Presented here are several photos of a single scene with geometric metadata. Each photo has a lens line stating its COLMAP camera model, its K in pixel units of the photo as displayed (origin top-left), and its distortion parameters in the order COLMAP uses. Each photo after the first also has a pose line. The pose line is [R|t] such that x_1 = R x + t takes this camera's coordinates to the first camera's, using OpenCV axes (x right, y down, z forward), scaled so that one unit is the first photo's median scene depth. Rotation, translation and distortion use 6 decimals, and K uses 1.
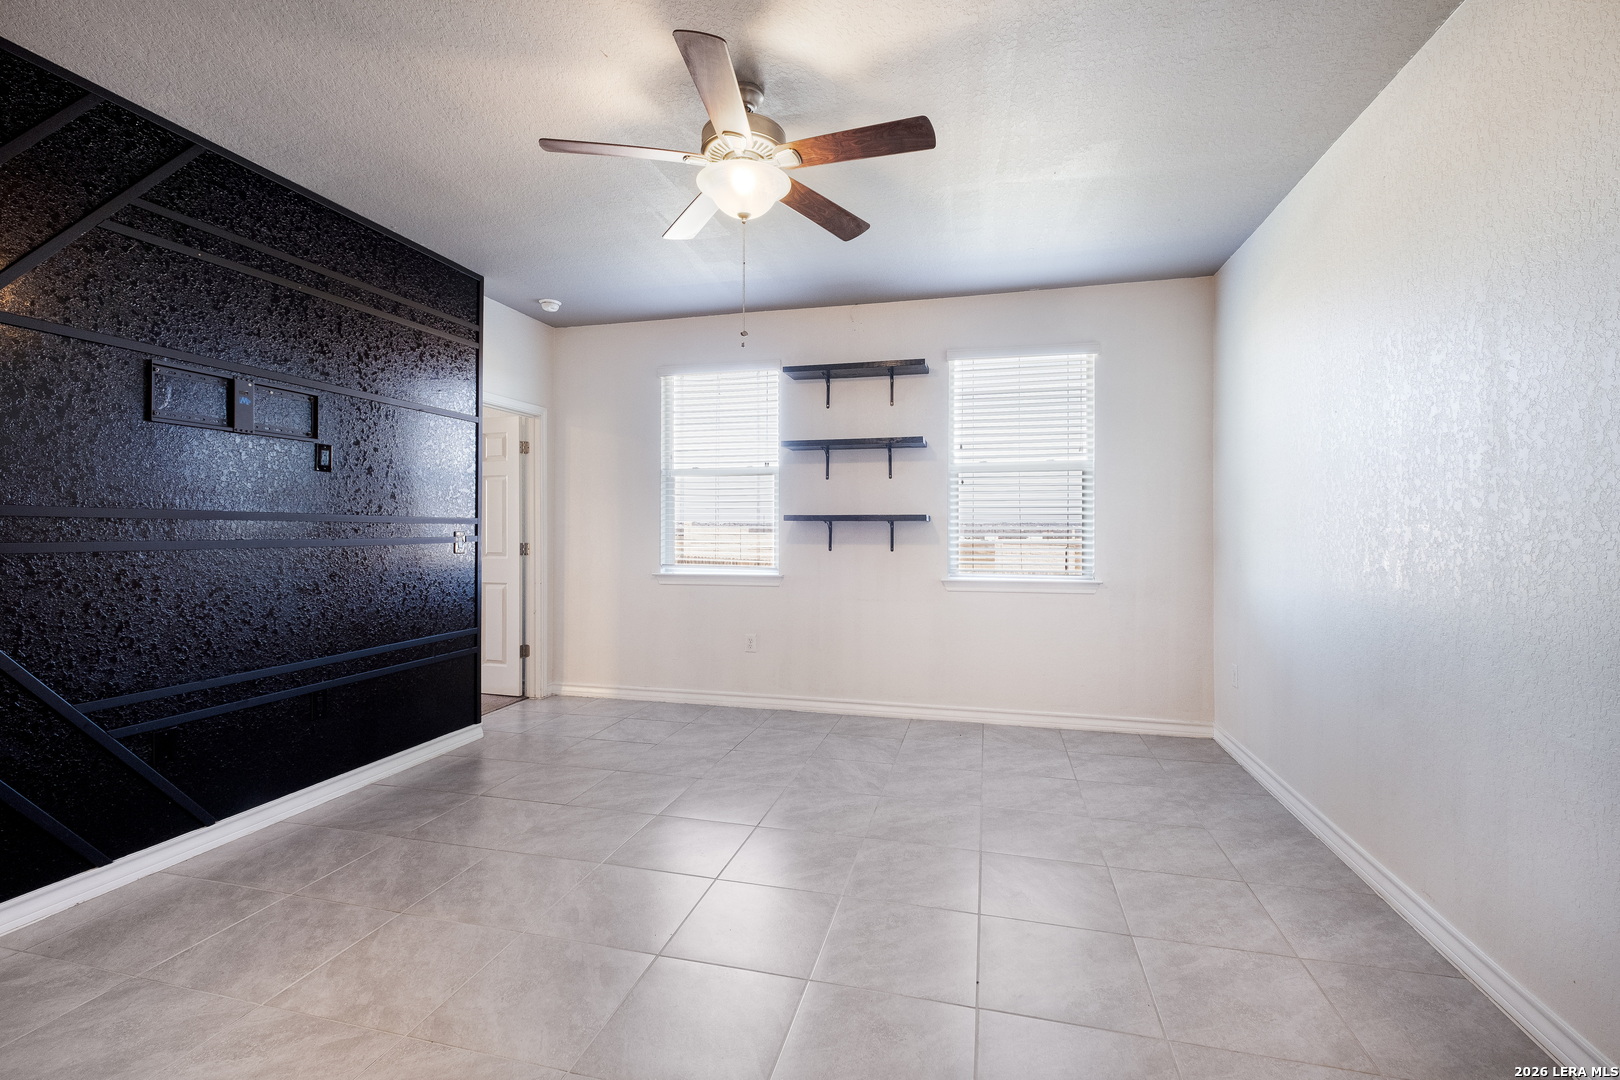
lens RADIAL K [[705.5, 0, 809.3], [0, 705.5, 532.6], [0, 0, 1]] dist [-0.000874, -0.000786]
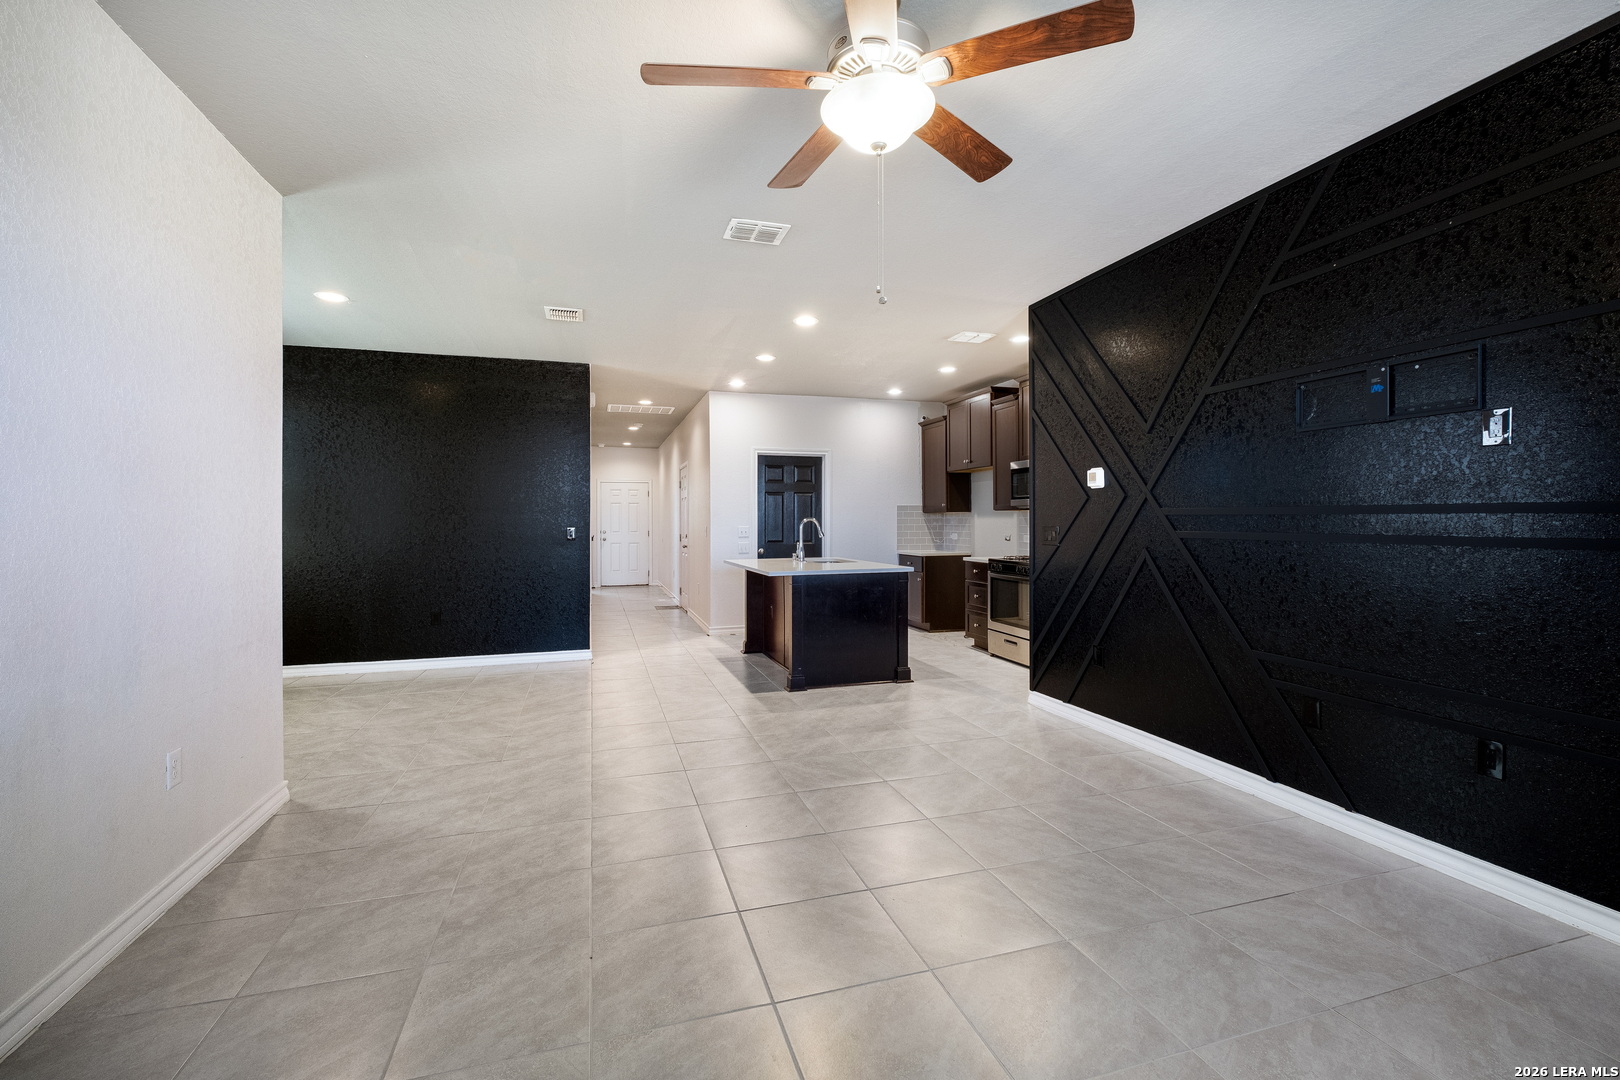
lens RADIAL K [[724.5, 0, 808.7], [0, 724.5, 518.1], [0, 0, 1]] dist [0.000337, -0.000208]
pose [[-0.857055, 0.001553, -0.515222, 0.388087], [0.001448, 0.999999, 0.000606, -0.015038], [0.515222, -0.000227, -0.857057, 1.563074]]
